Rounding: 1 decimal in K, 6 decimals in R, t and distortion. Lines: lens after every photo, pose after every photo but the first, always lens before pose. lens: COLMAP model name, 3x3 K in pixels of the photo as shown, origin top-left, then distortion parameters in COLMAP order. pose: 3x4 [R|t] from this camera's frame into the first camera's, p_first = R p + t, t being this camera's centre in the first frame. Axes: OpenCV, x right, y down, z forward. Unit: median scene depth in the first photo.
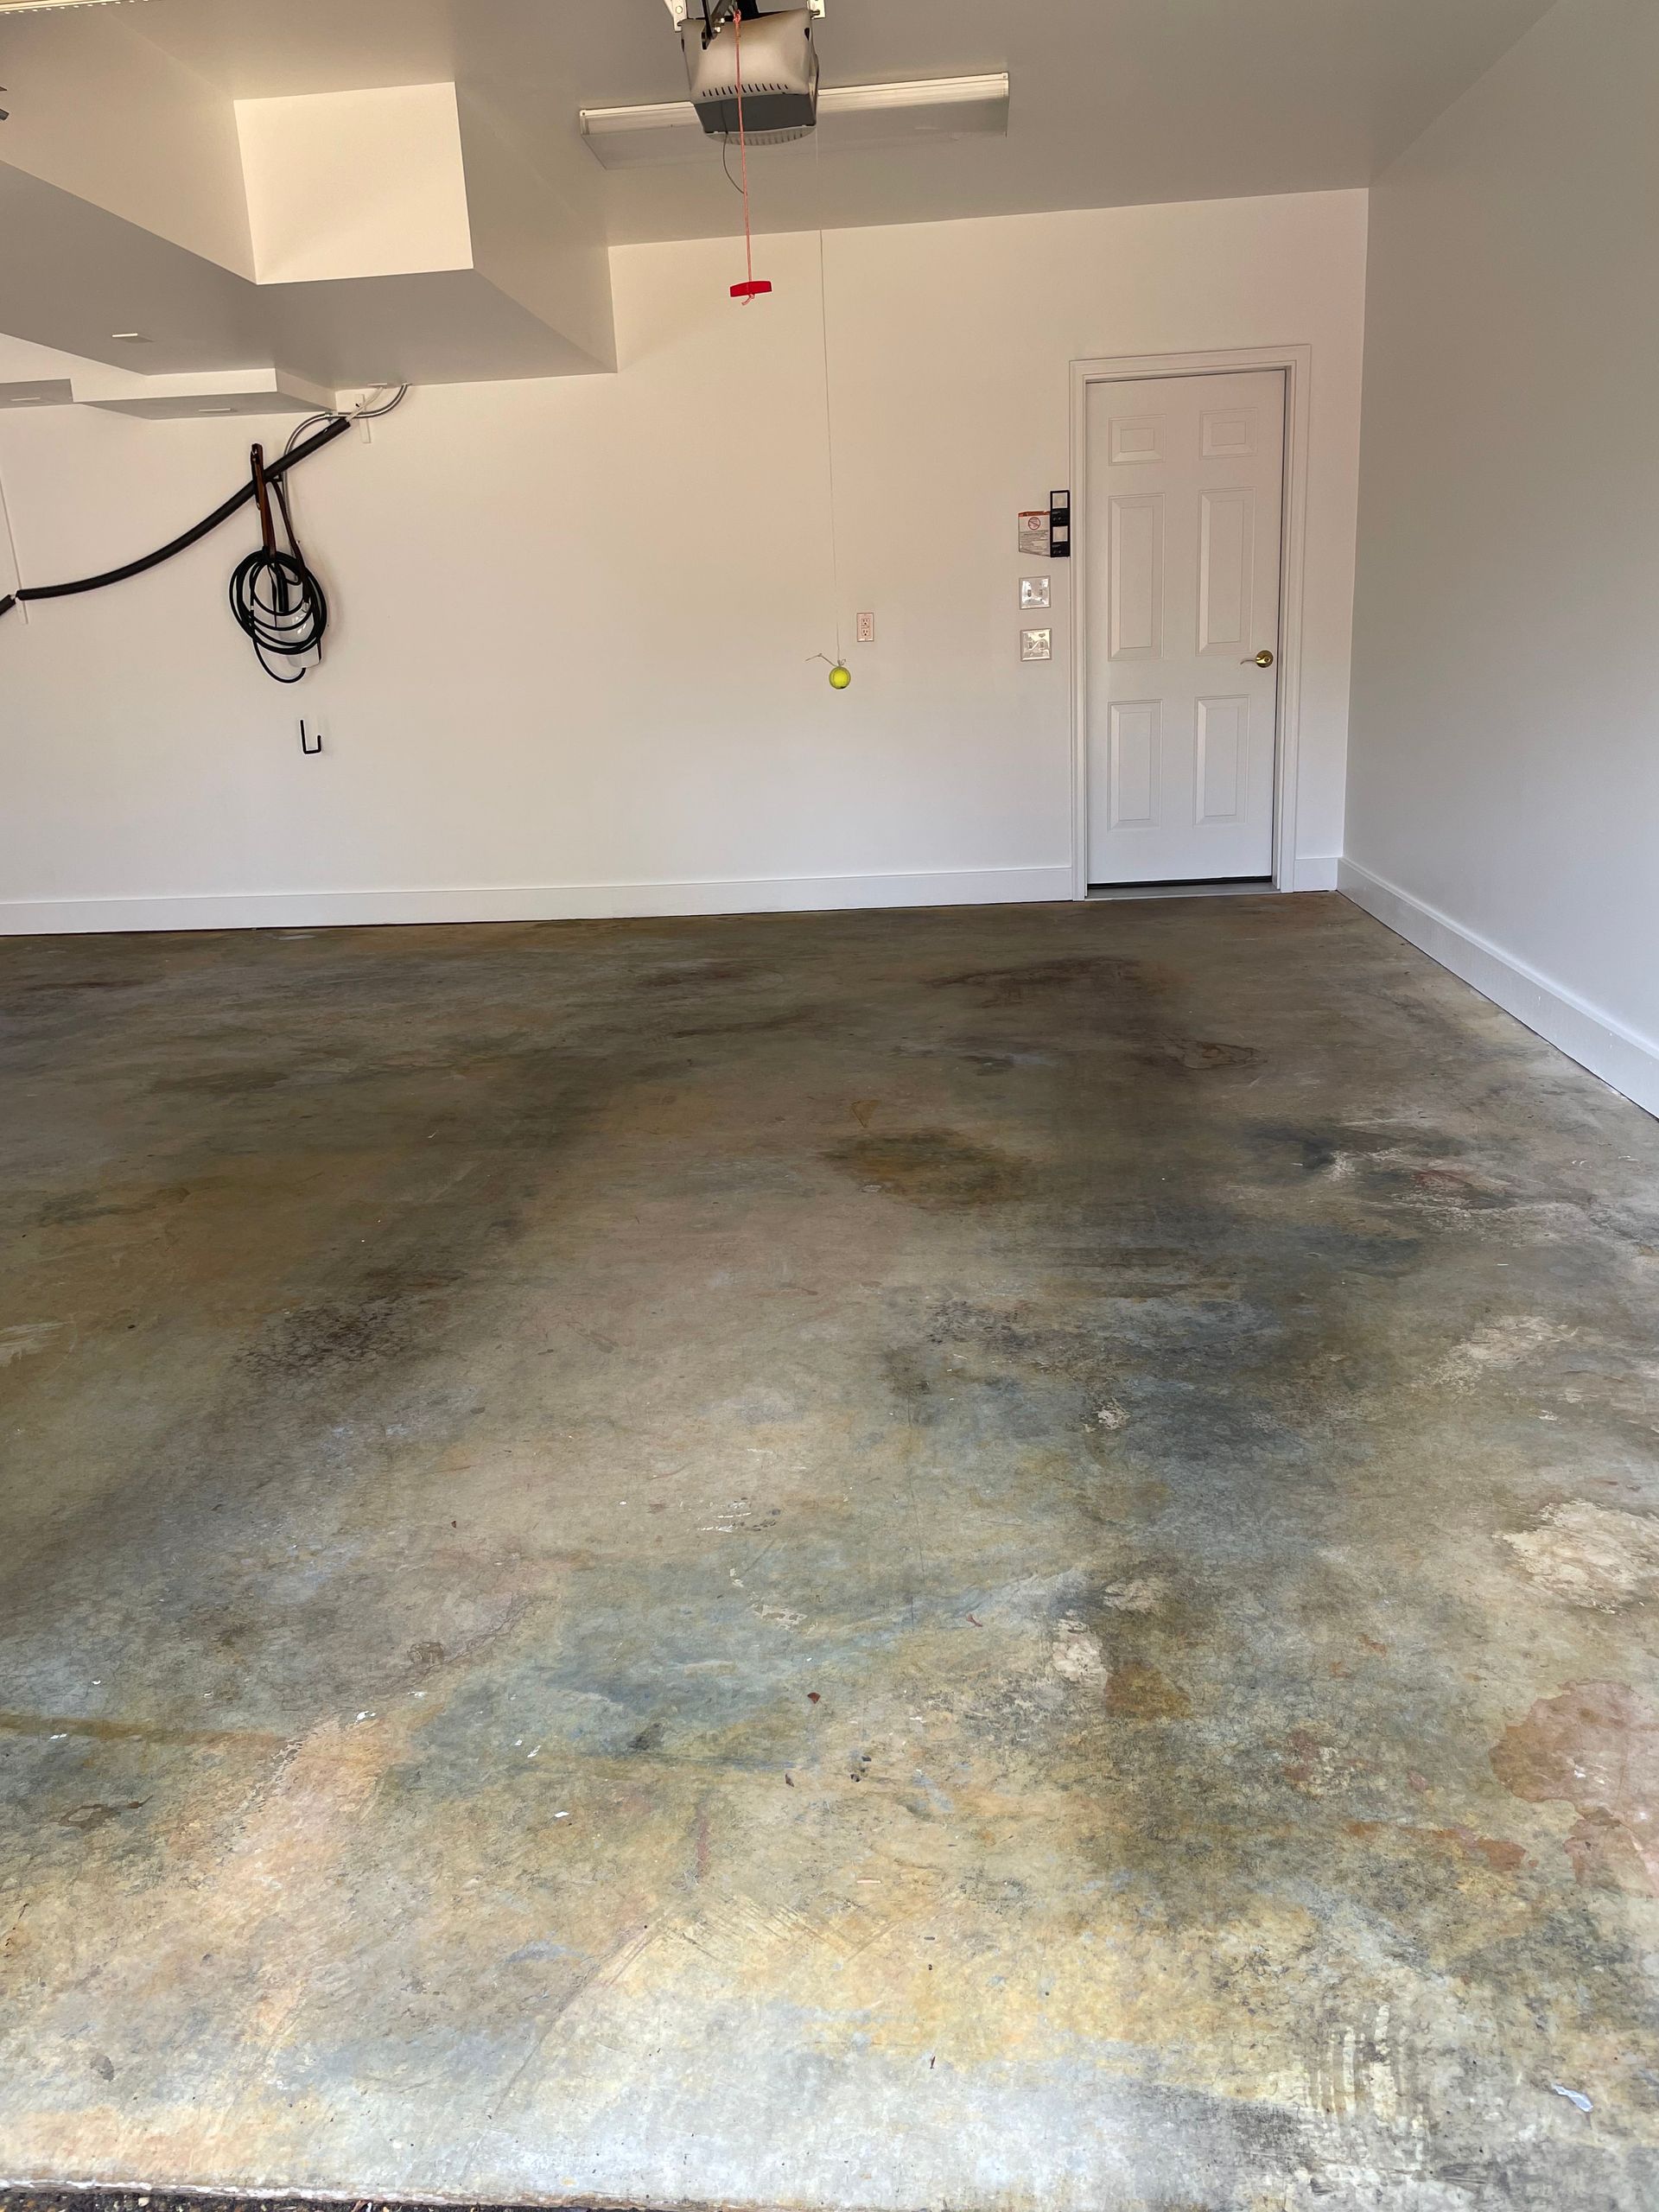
lens RADIAL K [[1677.1, 0, 829.5], [0, 1677.1, 1106.0], [0, 0, 1]] dist [0.075315, -0.090469]
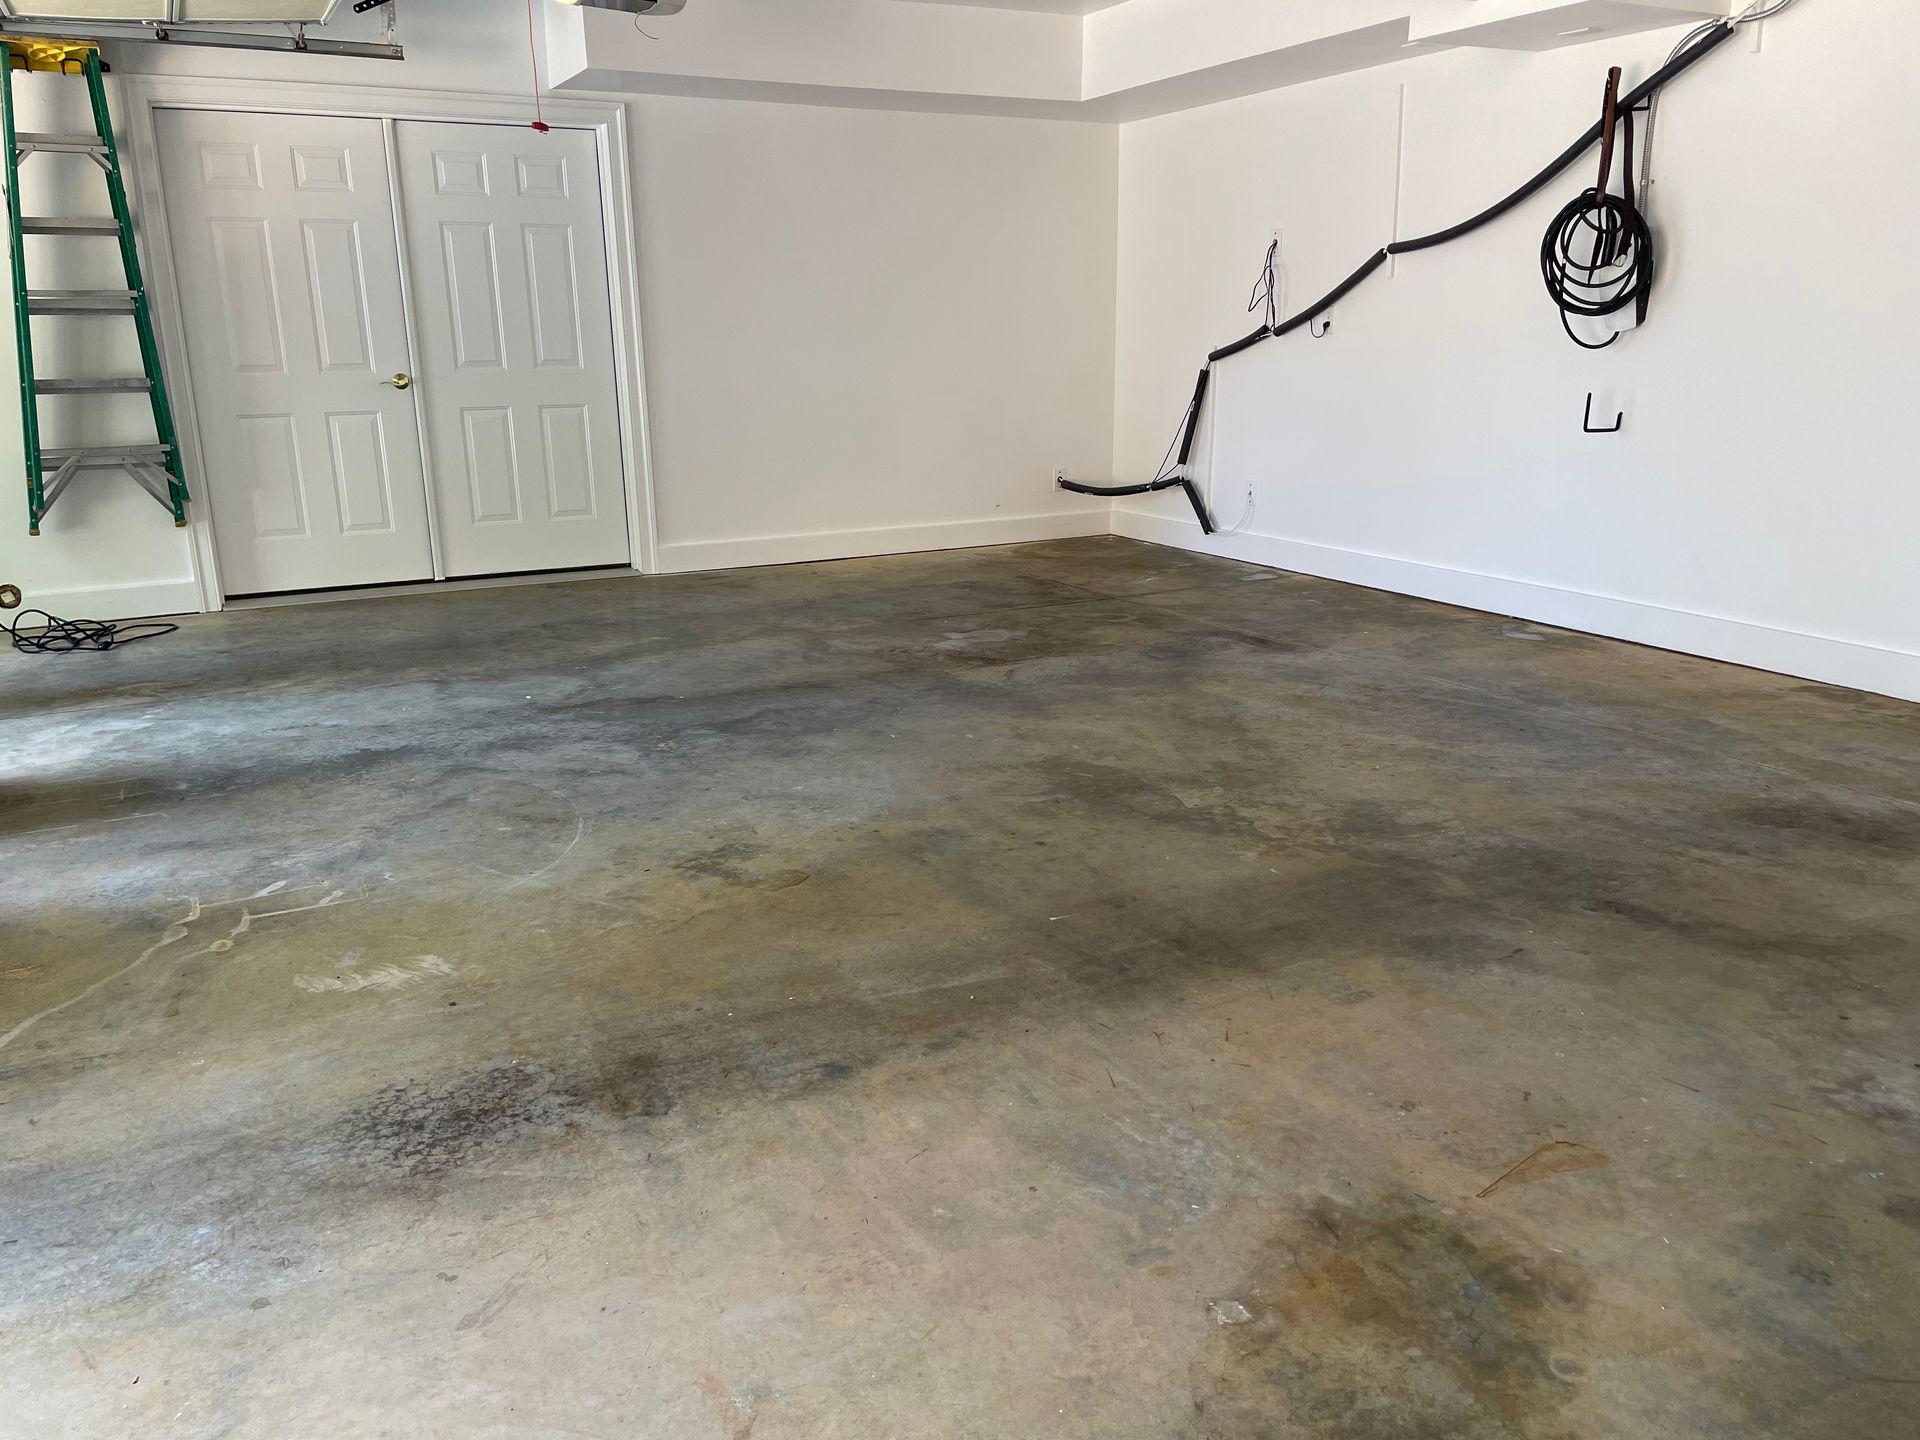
lens RADIAL K [[1455.7, 0, 960.0], [0, 1455.7, 720.0], [0, 0, 1]] dist [0.075315, -0.090469]
pose [[0.514747, 0.263960, -0.815697, 0.314176], [-0.246332, 0.956842, 0.154186, -0.185695], [0.821192, 0.121565, 0.557553, 0.601316]]
